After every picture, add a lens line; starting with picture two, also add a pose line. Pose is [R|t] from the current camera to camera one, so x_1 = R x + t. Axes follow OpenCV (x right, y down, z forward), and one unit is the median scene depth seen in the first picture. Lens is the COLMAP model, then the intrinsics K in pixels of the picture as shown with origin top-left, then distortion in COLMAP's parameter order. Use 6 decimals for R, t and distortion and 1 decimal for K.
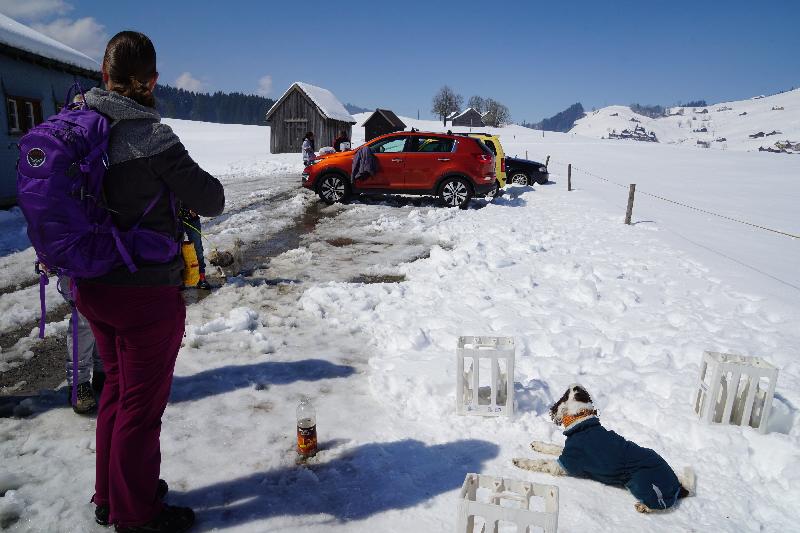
lens RADIAL K [[582.5, 0, 402.7], [0, 582.5, 268.7], [0, 0, 1]] dist [-0.141482, 0.127442]
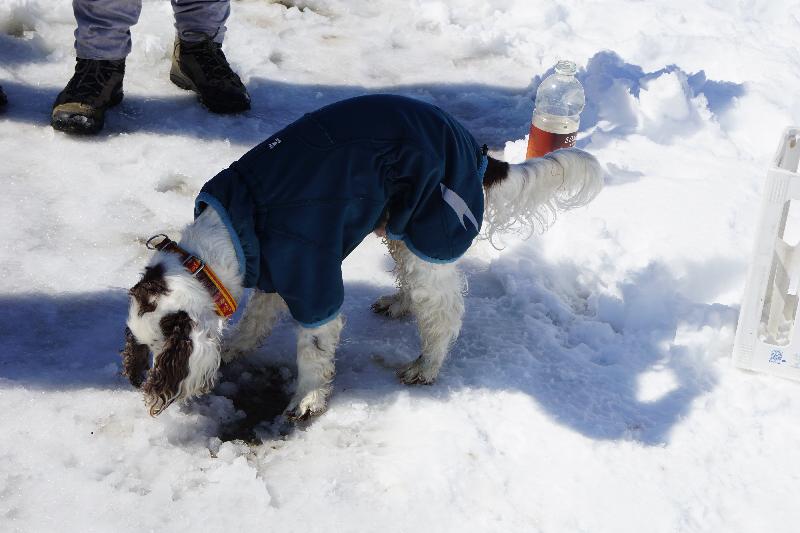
lens RADIAL K [[1568.5, 0, 400.0], [0, 1568.5, 266.5], [0, 0, 1]] dist [0.155145, 0.014797]
pose [[0.974814, 0.168282, -0.146352, 0.027662], [-0.124998, 0.955733, 0.266364, -0.011604], [0.184698, -0.241362, 0.952697, 0.117847]]
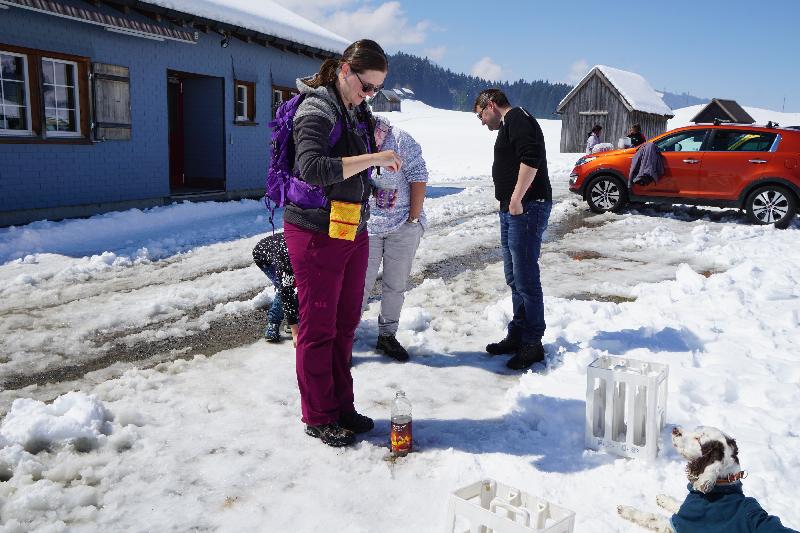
lens RADIAL K [[711.6, 0, 400.0], [0, 711.6, 266.5], [0, 0, 1]] dist [-0.084020, 0.148875]
pose [[0.896021, 0.079969, -0.436752, 0.241364], [-0.097621, 0.995059, -0.018079, 0.032954], [0.433148, 0.058835, 0.899400, -0.039079]]
